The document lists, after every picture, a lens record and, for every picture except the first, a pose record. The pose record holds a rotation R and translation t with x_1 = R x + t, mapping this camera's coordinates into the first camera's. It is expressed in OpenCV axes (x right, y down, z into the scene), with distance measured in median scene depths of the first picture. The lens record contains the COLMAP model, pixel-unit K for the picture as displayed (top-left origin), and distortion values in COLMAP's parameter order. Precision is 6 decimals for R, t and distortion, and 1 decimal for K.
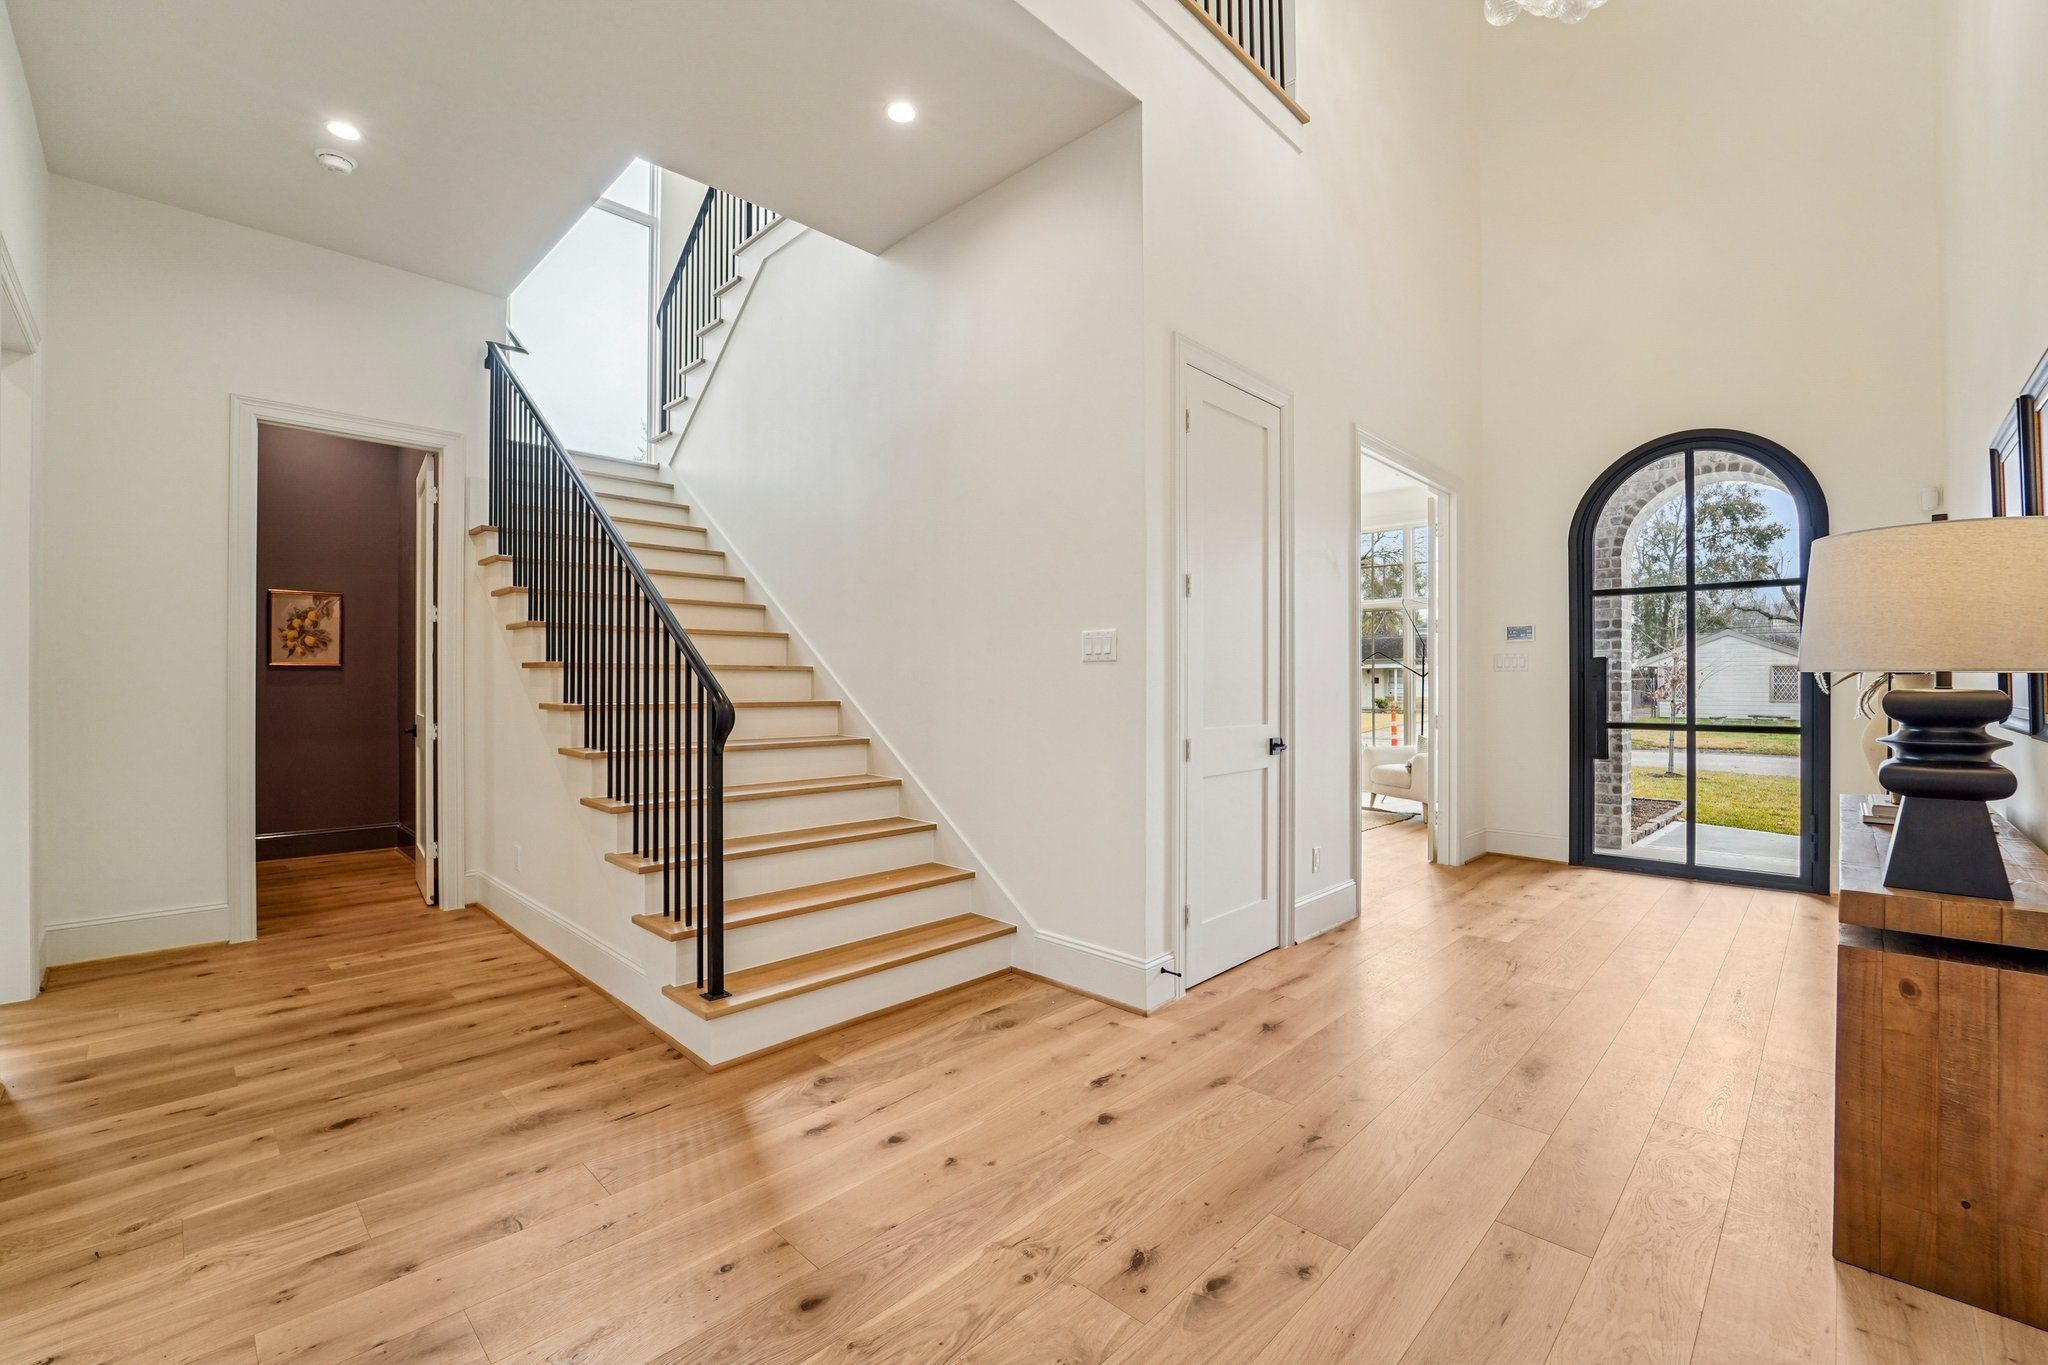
lens RADIAL K [[860.1, 0, 1019.4], [0, 860.1, 676.6], [0, 0, 1]] dist [-0.017803, -0.000823]
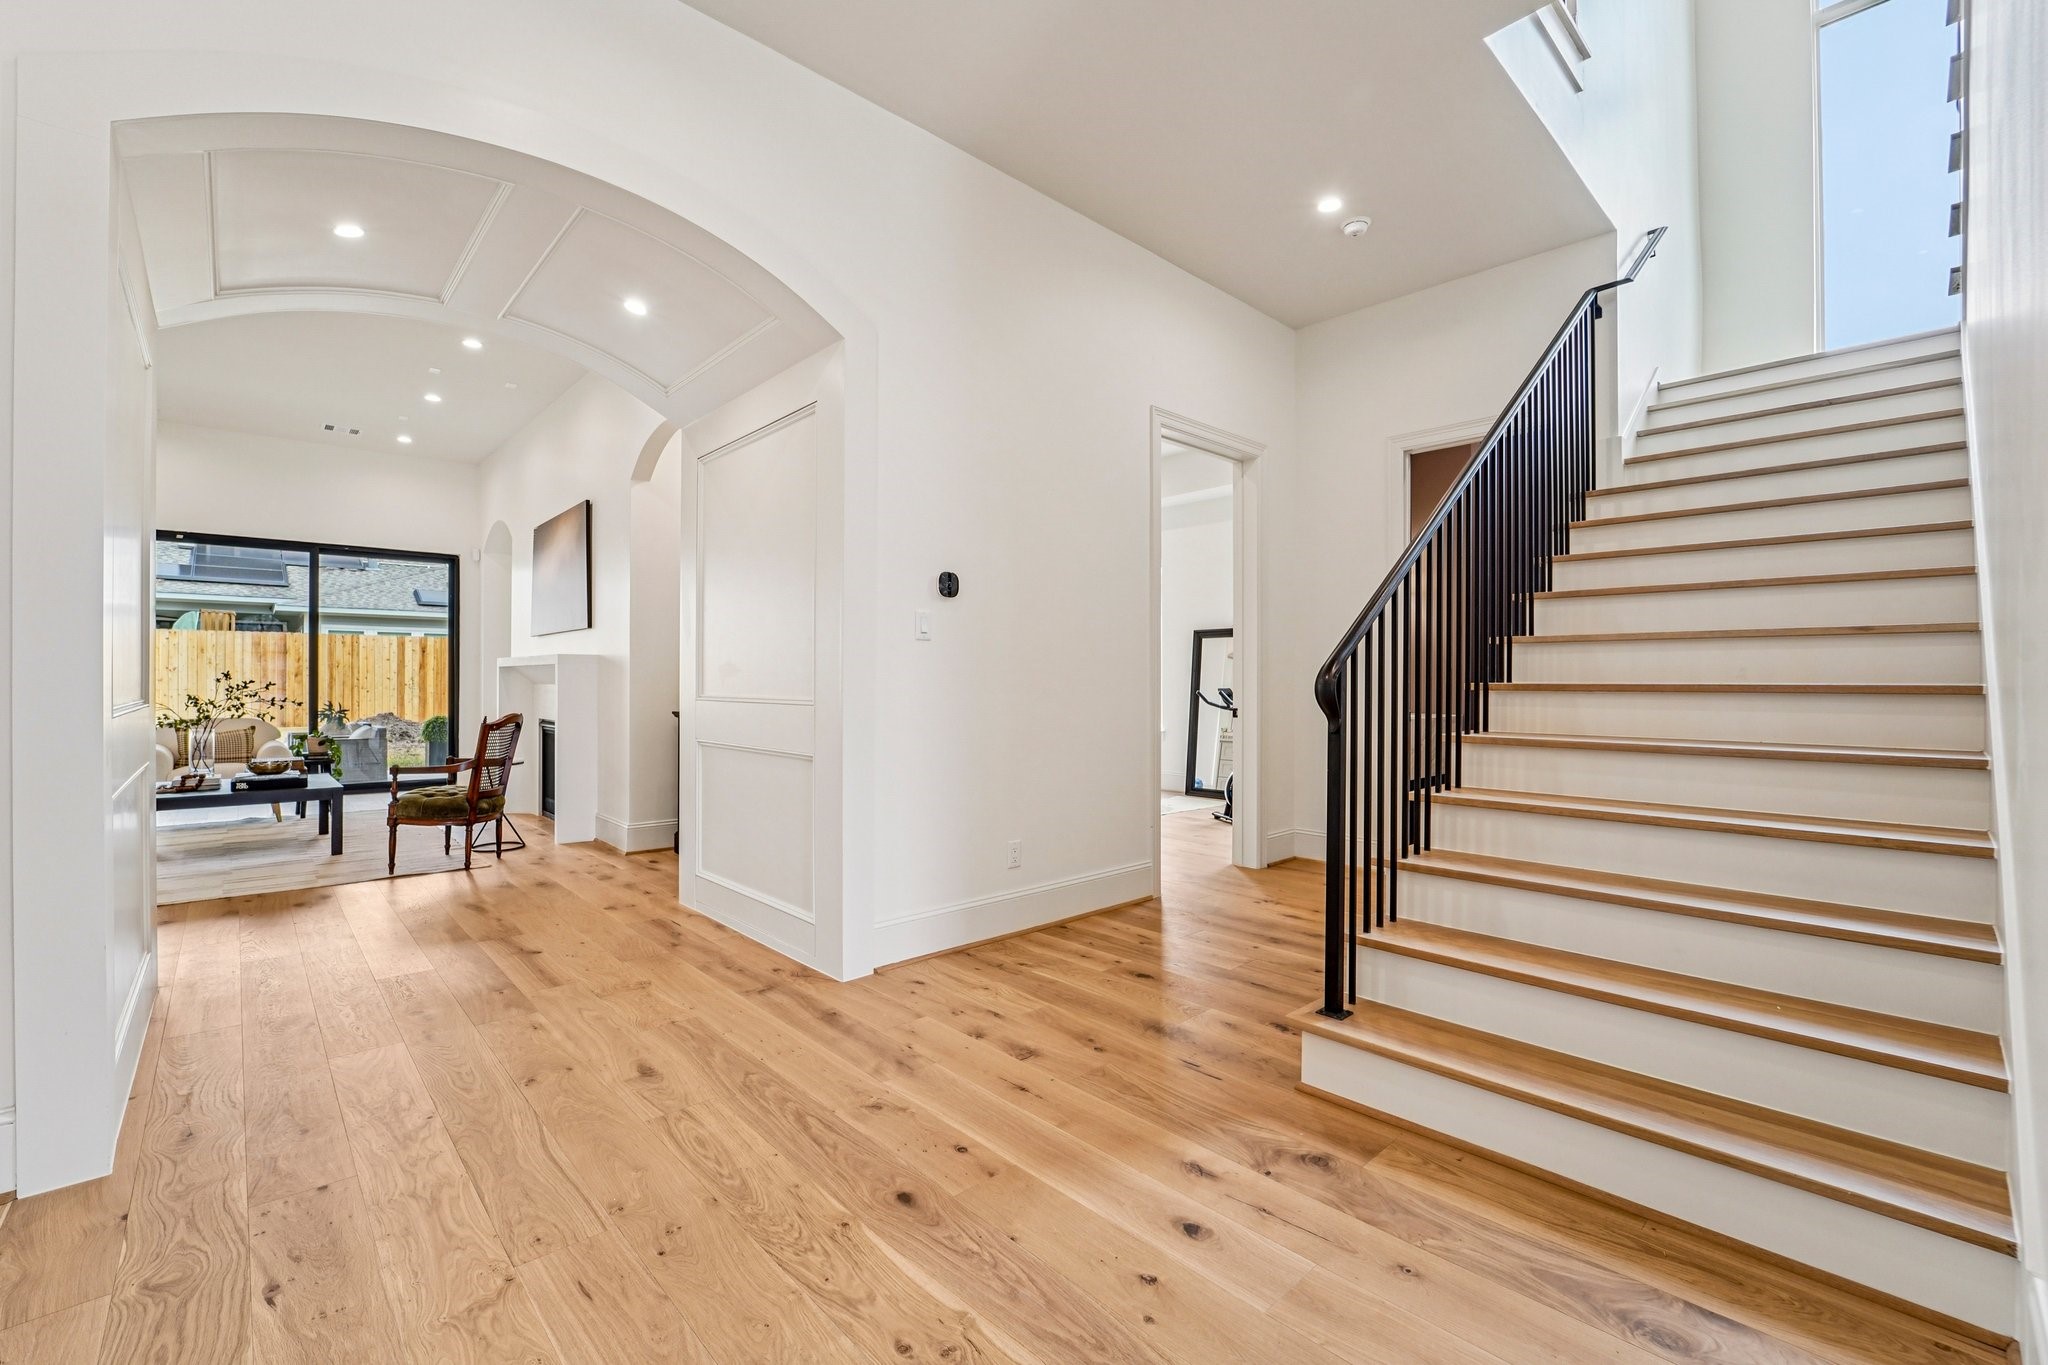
lens RADIAL K [[860.1, 0, 1019.6], [0, 860.1, 684.5], [0, 0, 1]] dist [-0.017803, -0.000823]
pose [[-0.048290, 0.001653, -0.998832, 0.617595], [0.004797, 0.999987, 0.001423, 0.046826], [0.998822, -0.004723, -0.048298, 0.864360]]
